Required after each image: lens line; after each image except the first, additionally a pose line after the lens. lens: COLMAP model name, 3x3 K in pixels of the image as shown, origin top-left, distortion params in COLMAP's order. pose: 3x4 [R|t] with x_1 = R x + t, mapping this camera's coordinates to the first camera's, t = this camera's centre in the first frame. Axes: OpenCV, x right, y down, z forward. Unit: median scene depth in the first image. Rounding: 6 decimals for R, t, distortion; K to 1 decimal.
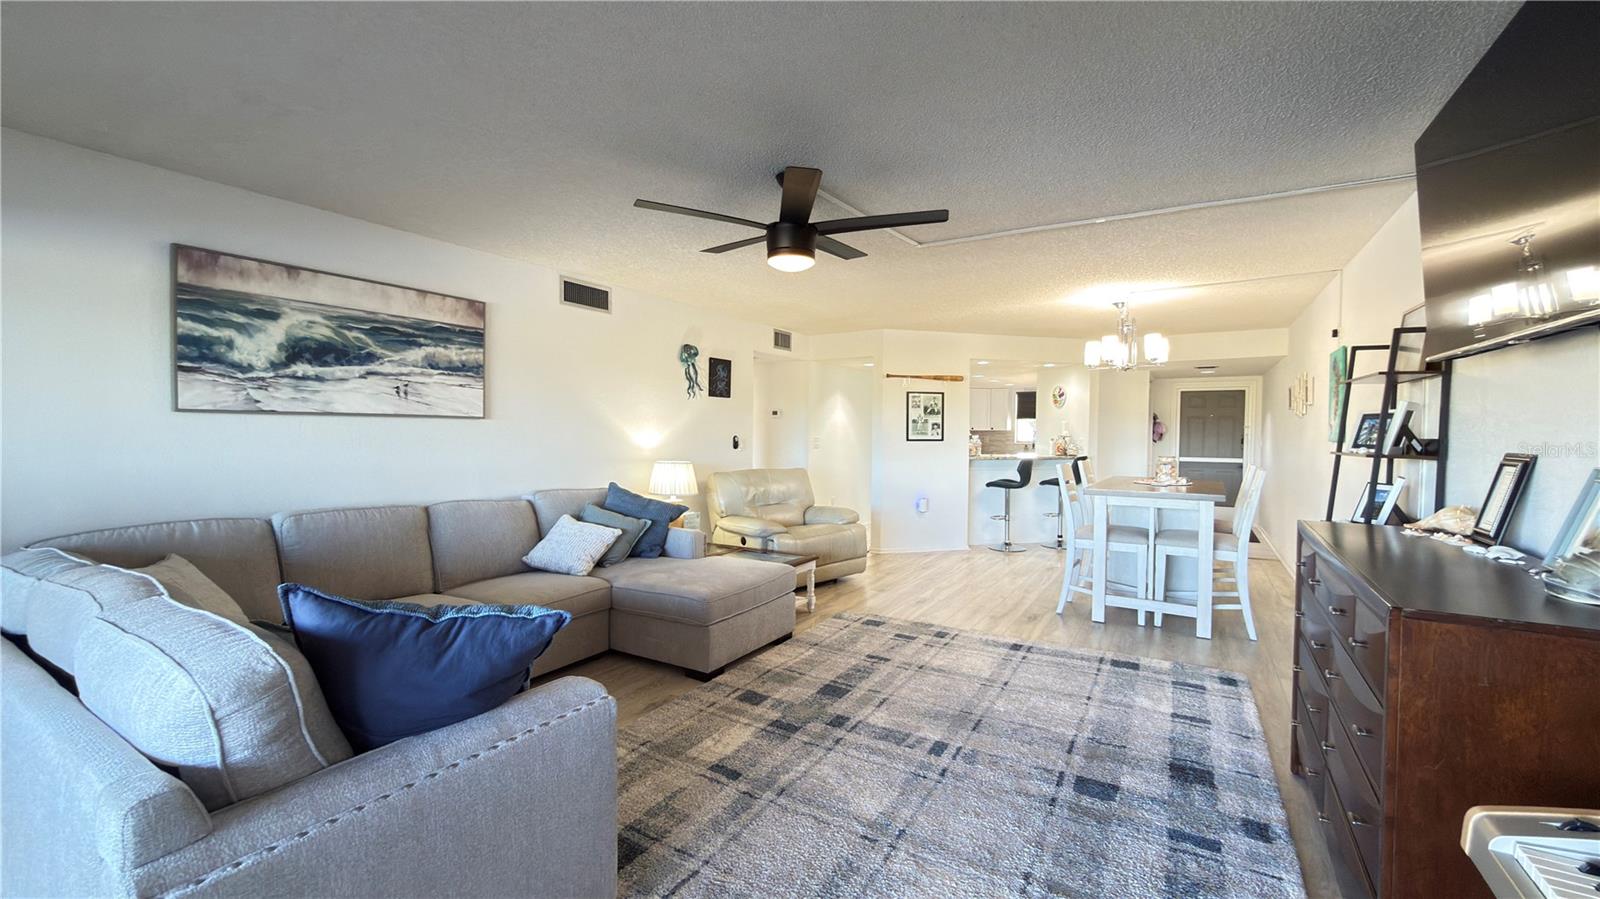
lens RADIAL K [[638.7, 0, 799.8], [0, 638.7, 449.1], [0, 0, 1]] dist [-0.001626, 0.000659]
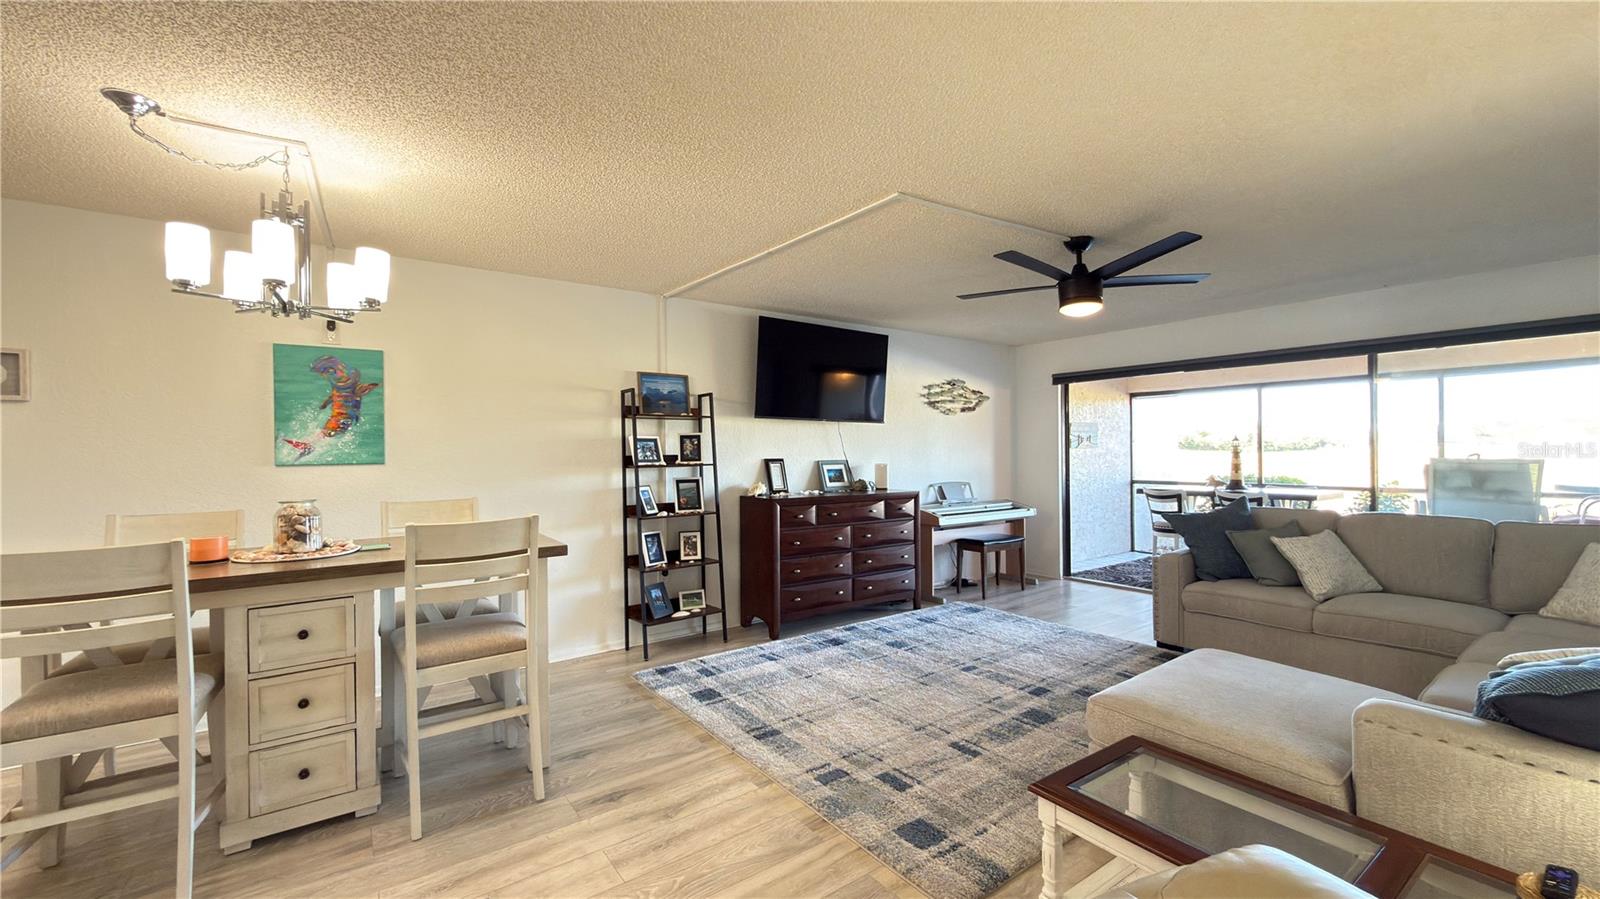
lens RADIAL K [[638.7, 0, 800.9], [0, 638.7, 447.4], [0, 0, 1]] dist [-0.001626, 0.000659]
pose [[-0.924684, 0.004792, 0.380706, 0.012278], [0.013976, 0.999674, 0.021364, -0.047252], [-0.380479, 0.025075, -0.924449, 1.696541]]
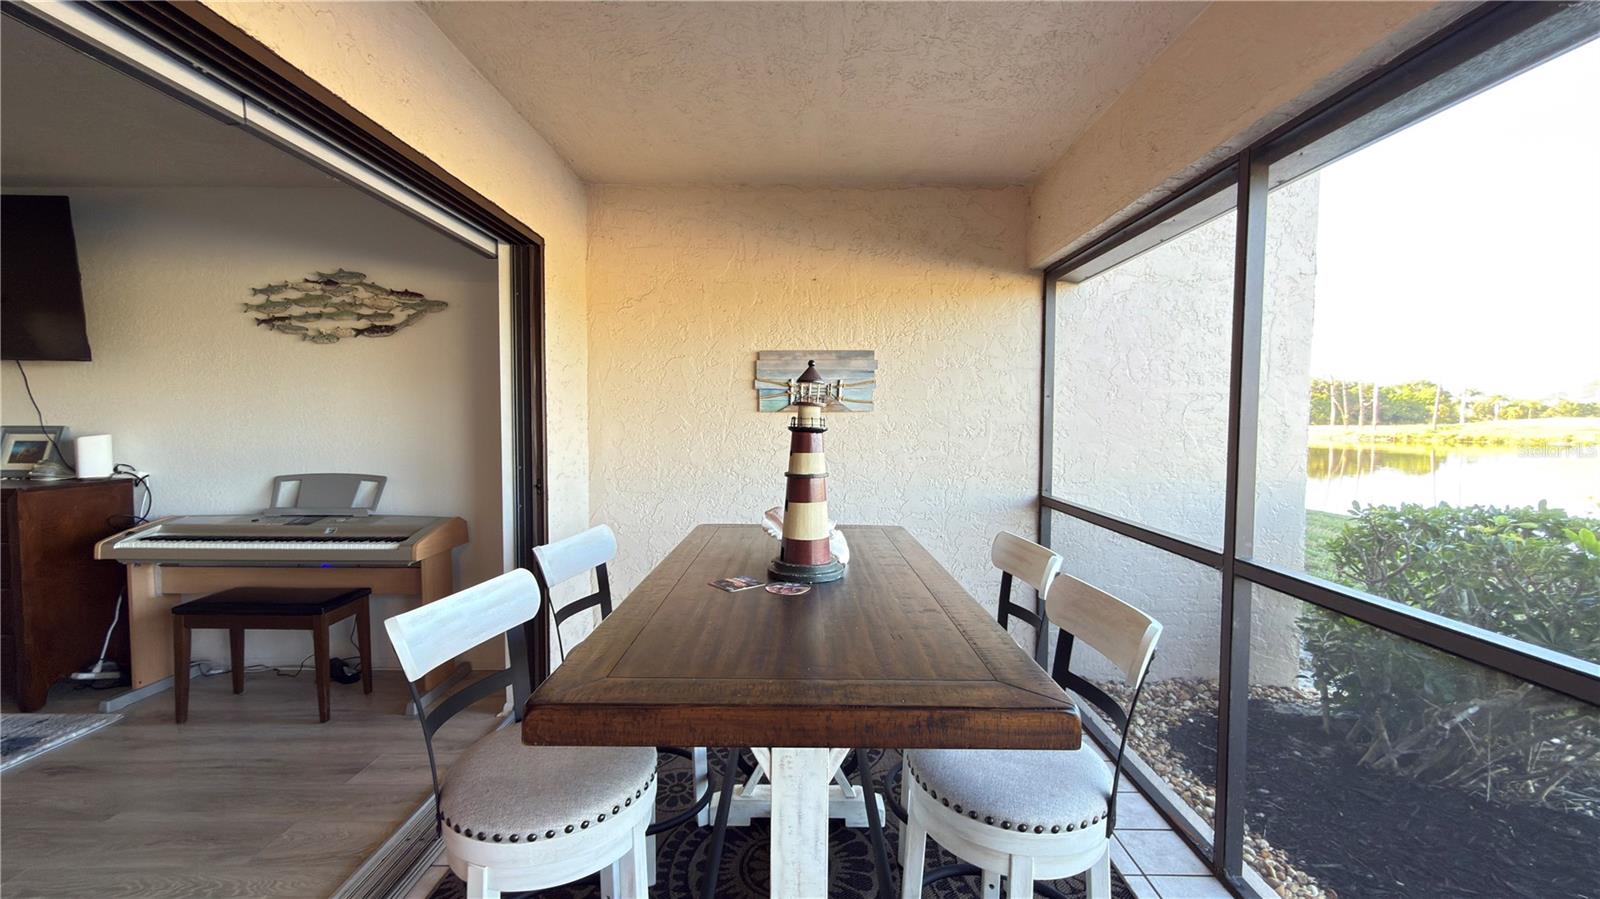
lens RADIAL K [[638.7, 0, 814.5], [0, 638.7, 455.8], [0, 0, 1]] dist [-0.001626, 0.000659]
pose [[-0.524197, -0.055463, 0.849789, -0.770475], [0.015905, 0.997065, 0.074886, 0.004457], [-0.851448, 0.052772, -0.521776, -0.066986]]
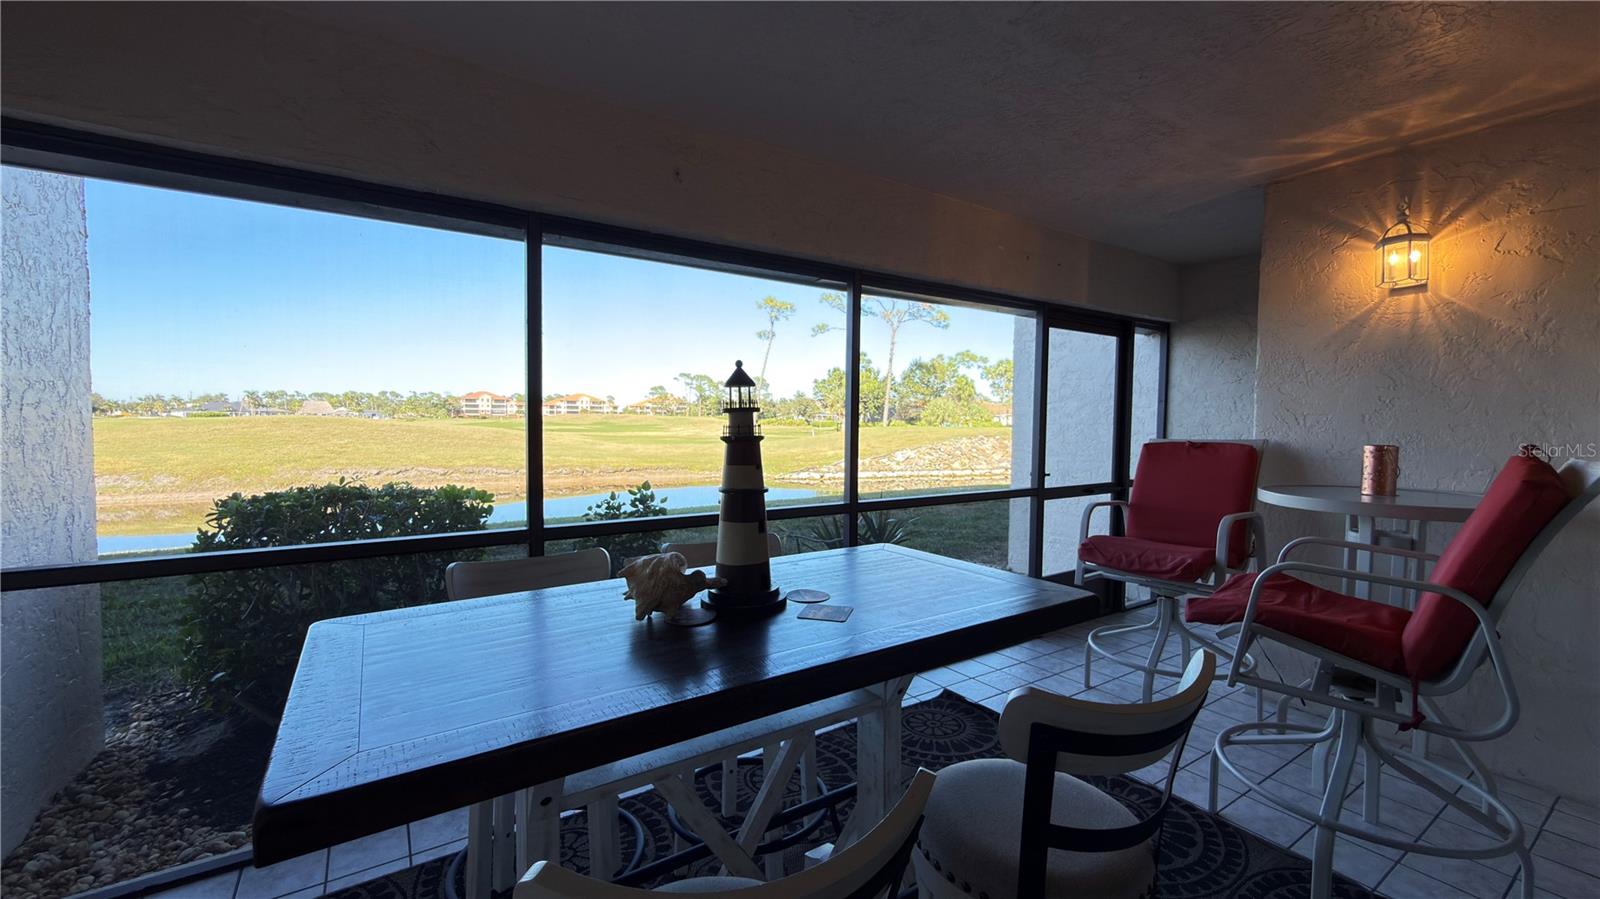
lens RADIAL K [[638.7, 0, 801.8], [0, 638.7, 452.5], [0, 0, 1]] dist [-0.001626, 0.000659]
pose [[-0.419846, 0.035103, -0.906916, -0.079701], [-0.035681, 0.997841, 0.055141, 0.004081], [0.906893, 0.055511, -0.417687, -0.092702]]
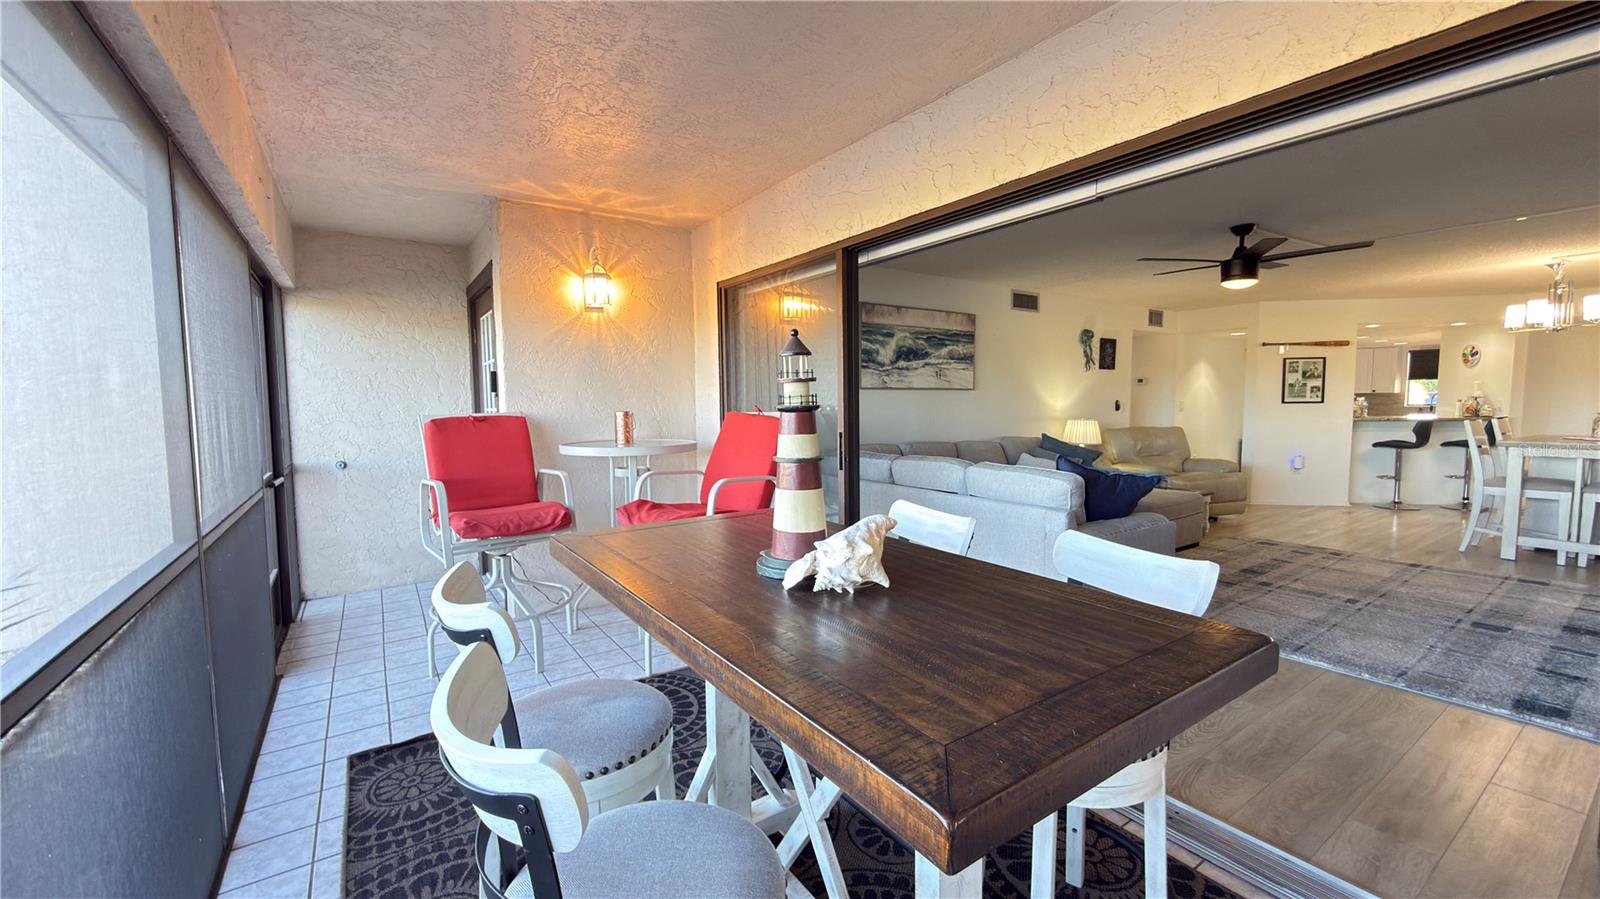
lens RADIAL K [[638.7, 0, 799.7], [0, 638.7, 447.4], [0, 0, 1]] dist [-0.001626, 0.000659]
pose [[0.911743, 0.016628, -0.410424, -0.248851], [0.001661, 0.999023, 0.044164, 0.023765], [0.410757, -0.040948, 0.910825, -0.619494]]
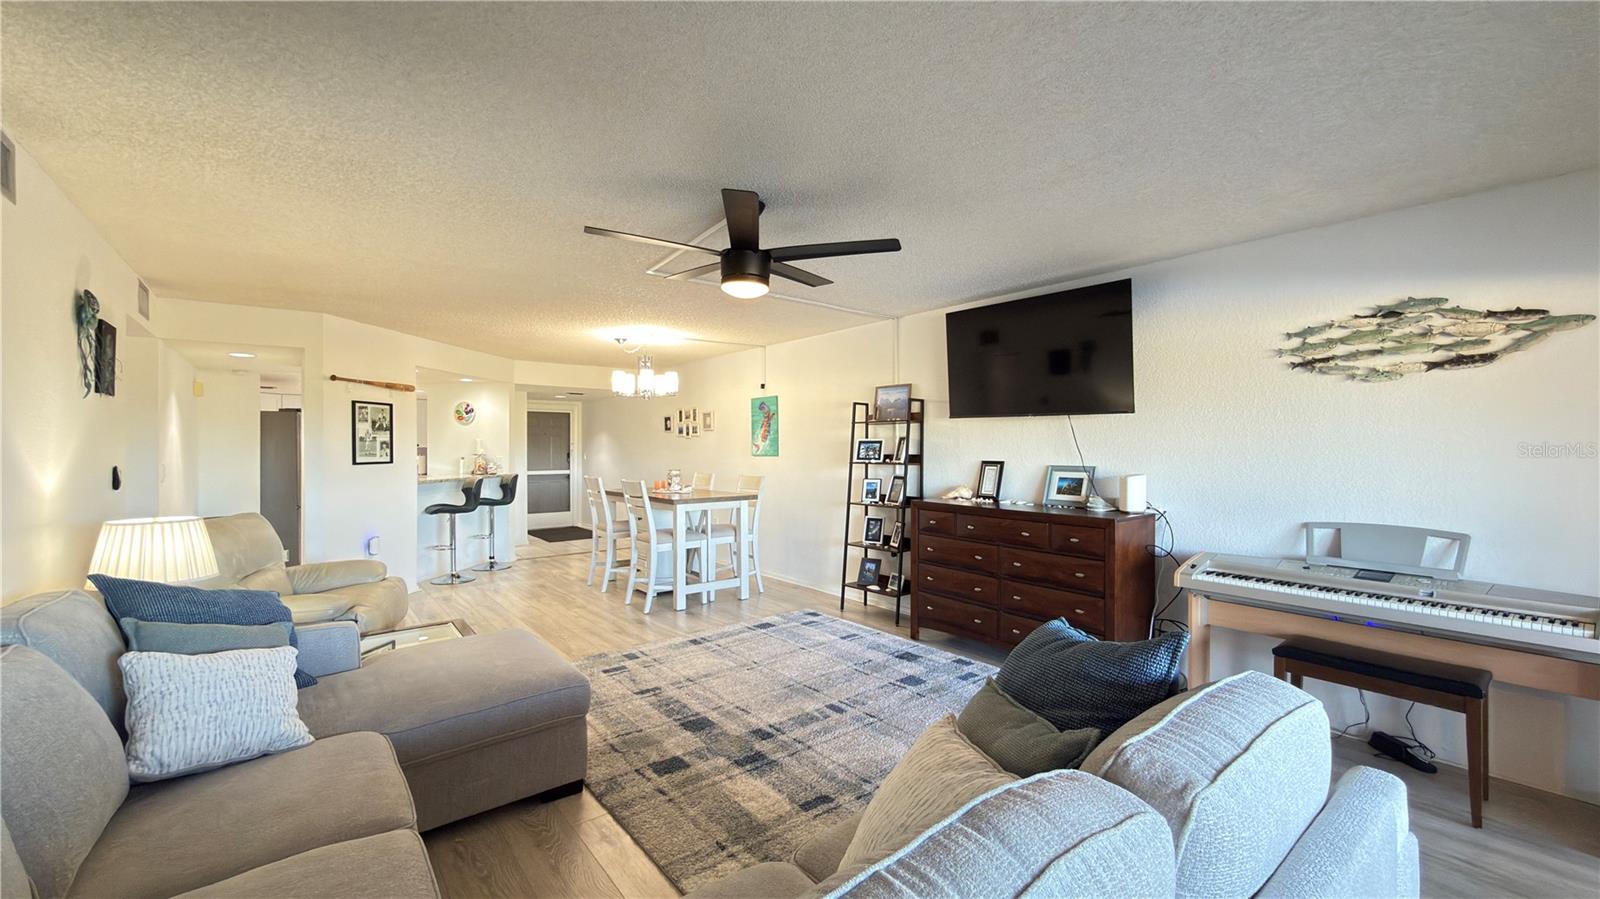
lens RADIAL K [[638.7, 0, 803.3], [0, 638.7, 448.7], [0, 0, 1]] dist [-0.001626, 0.000659]
pose [[0.342131, -0.010443, 0.939594, -0.671361], [0.029581, 0.999562, 0.000338, -0.030200], [-0.939187, 0.027678, 0.342290, 0.423045]]
